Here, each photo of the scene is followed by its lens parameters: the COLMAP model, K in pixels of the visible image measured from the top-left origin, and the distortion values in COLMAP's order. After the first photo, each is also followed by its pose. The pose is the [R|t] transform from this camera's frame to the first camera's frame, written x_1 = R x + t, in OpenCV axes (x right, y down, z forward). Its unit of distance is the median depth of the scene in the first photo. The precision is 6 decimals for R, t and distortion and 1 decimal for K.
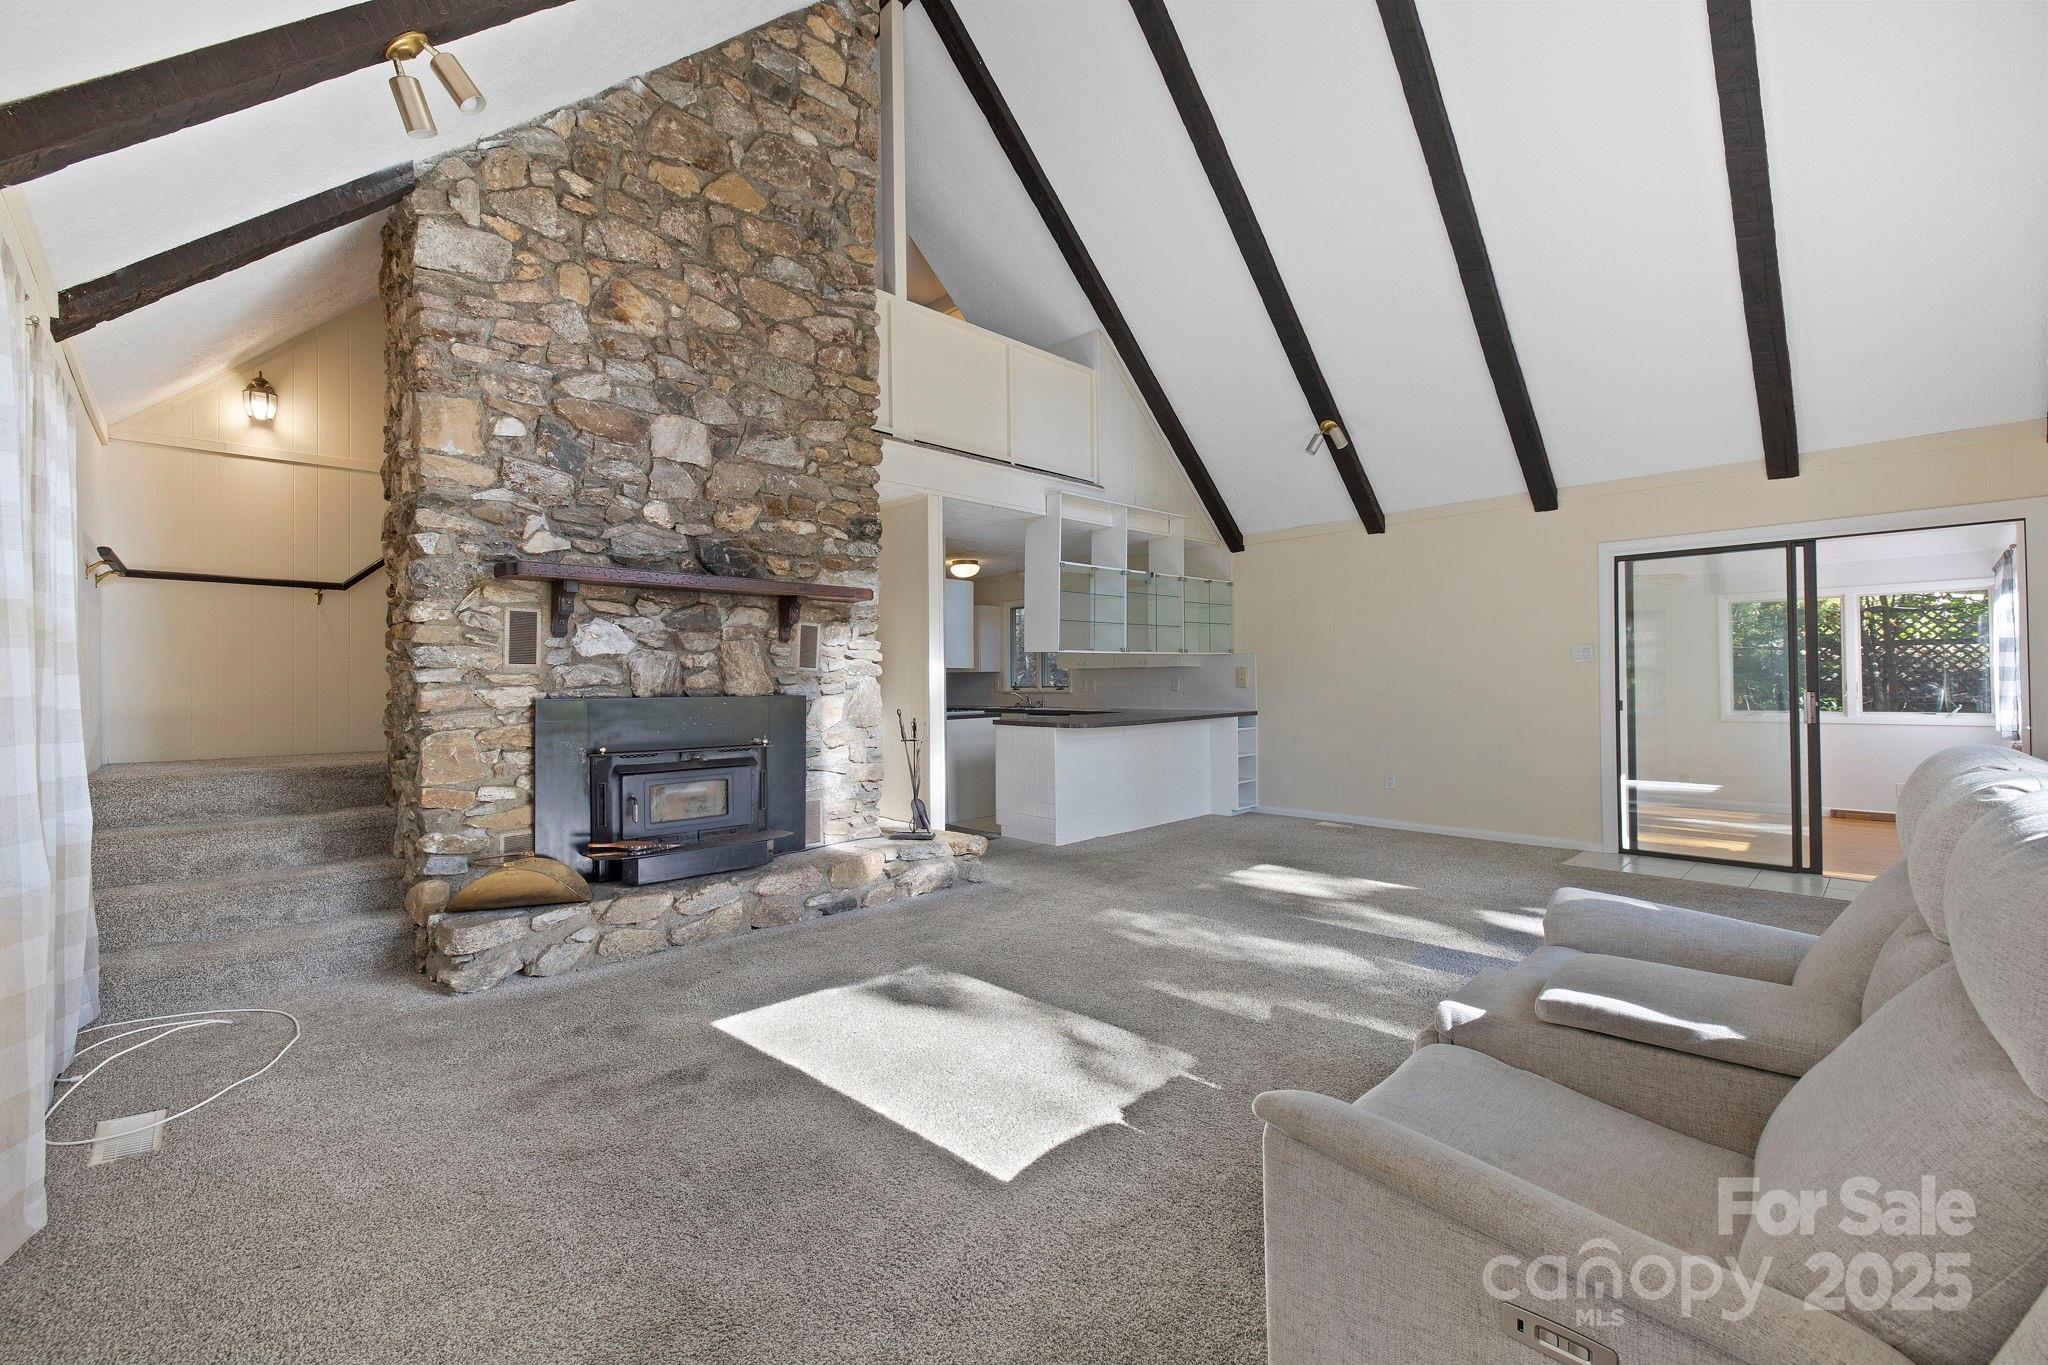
lens RADIAL K [[861.6, 0, 1009.7], [0, 861.6, 676.2], [0, 0, 1]] dist [0.000214, 0.000112]
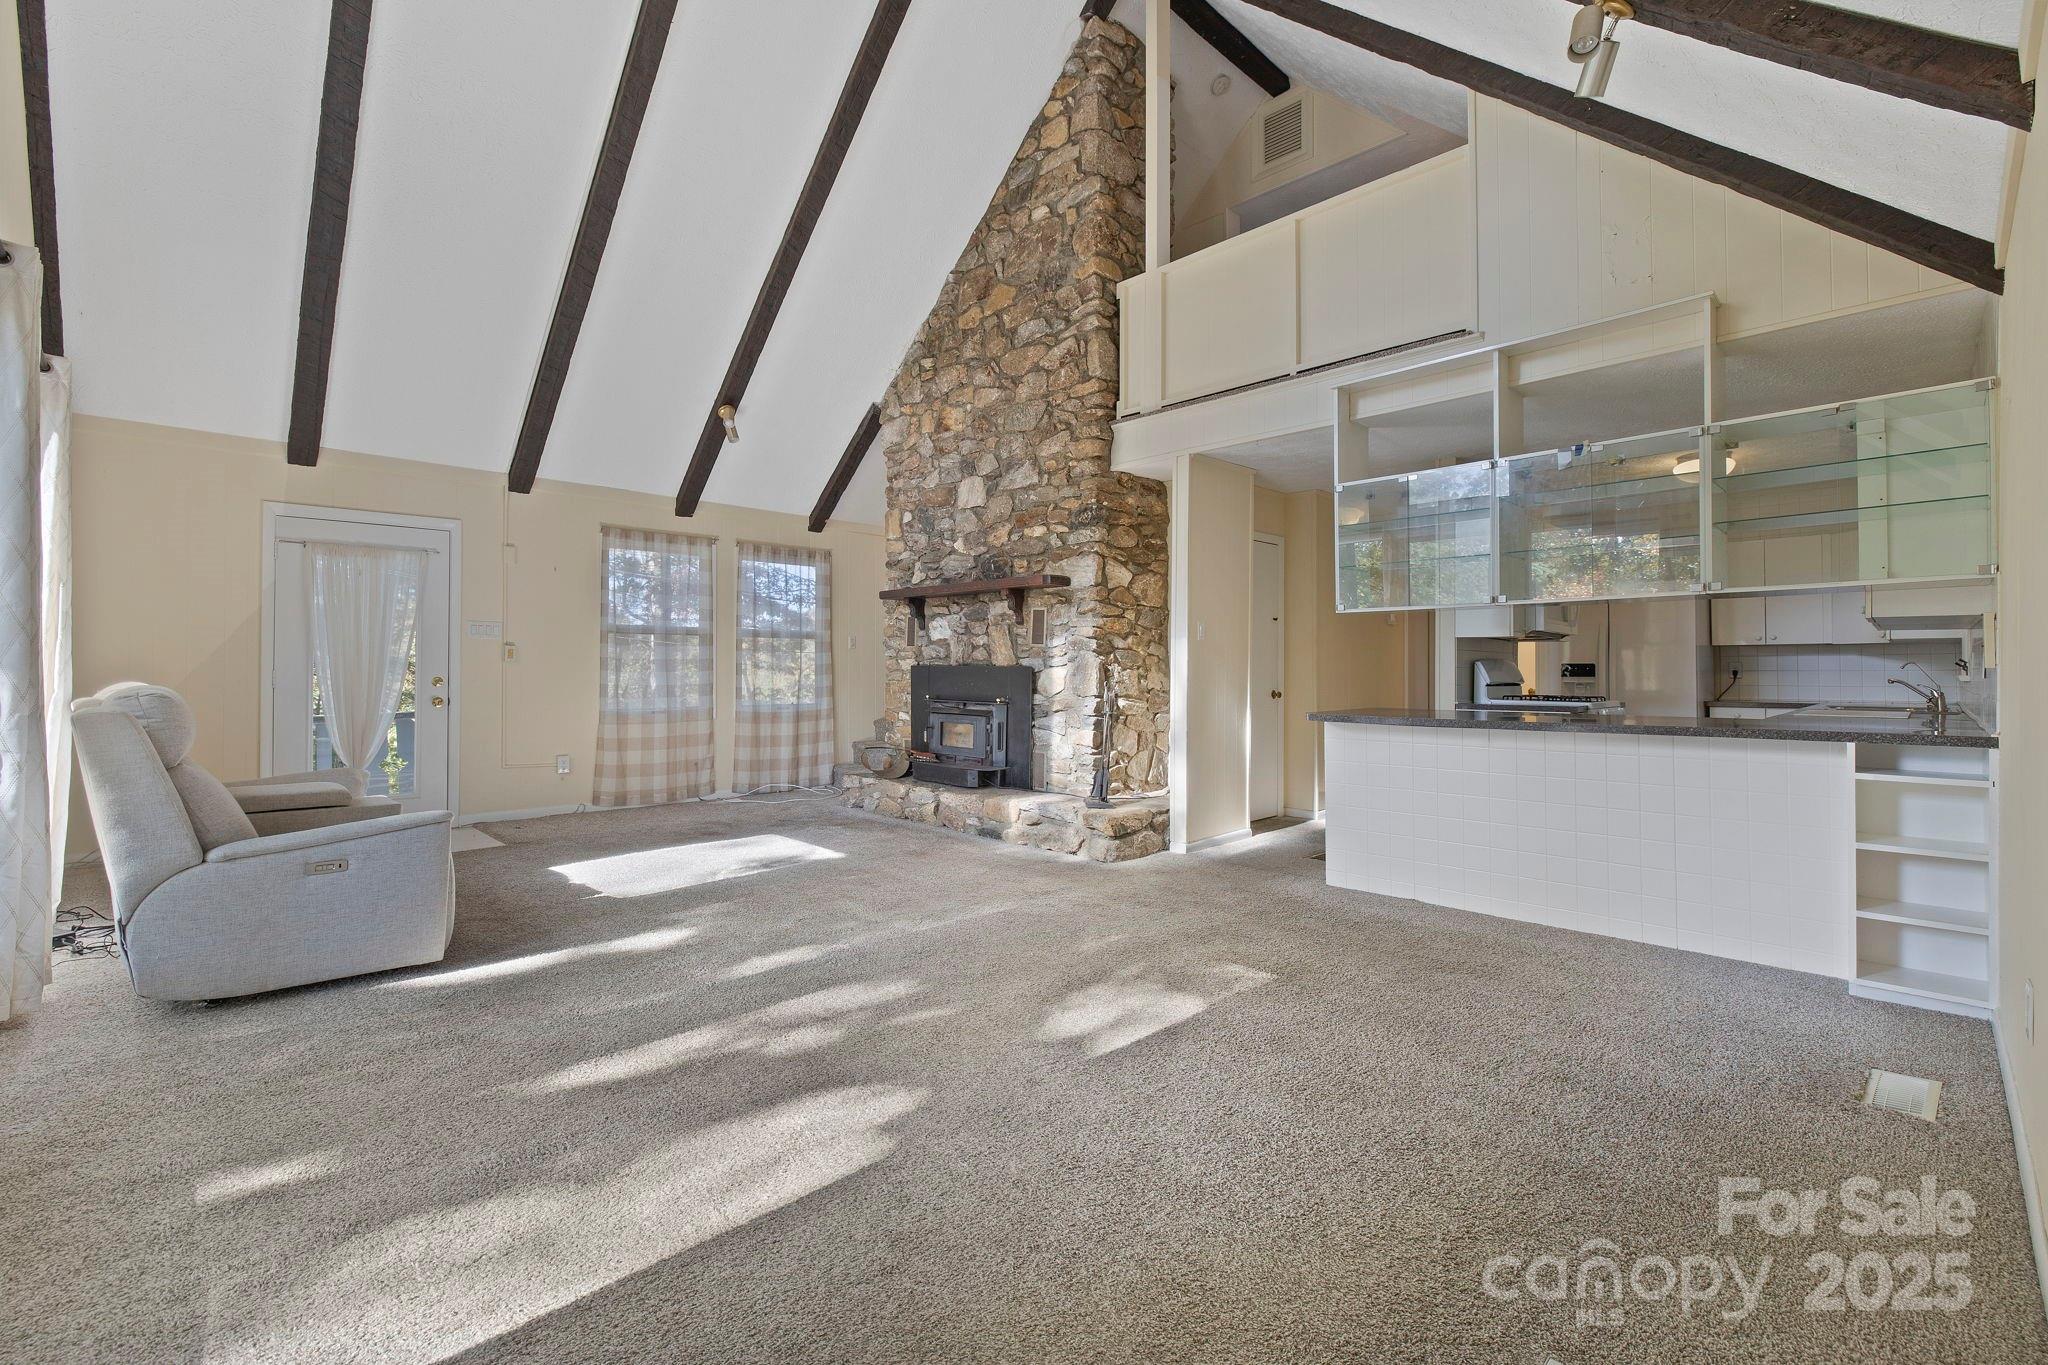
lens RADIAL K [[861.6, 0, 1009.7], [0, 861.6, 676.2], [0, 0, 1]] dist [0.000214, 0.000112]
pose [[0.010932, 0.007149, -0.999915, 1.070278], [-0.010875, 0.999916, 0.007030, 0.029694], [0.999881, 0.010798, 0.011009, 1.021263]]
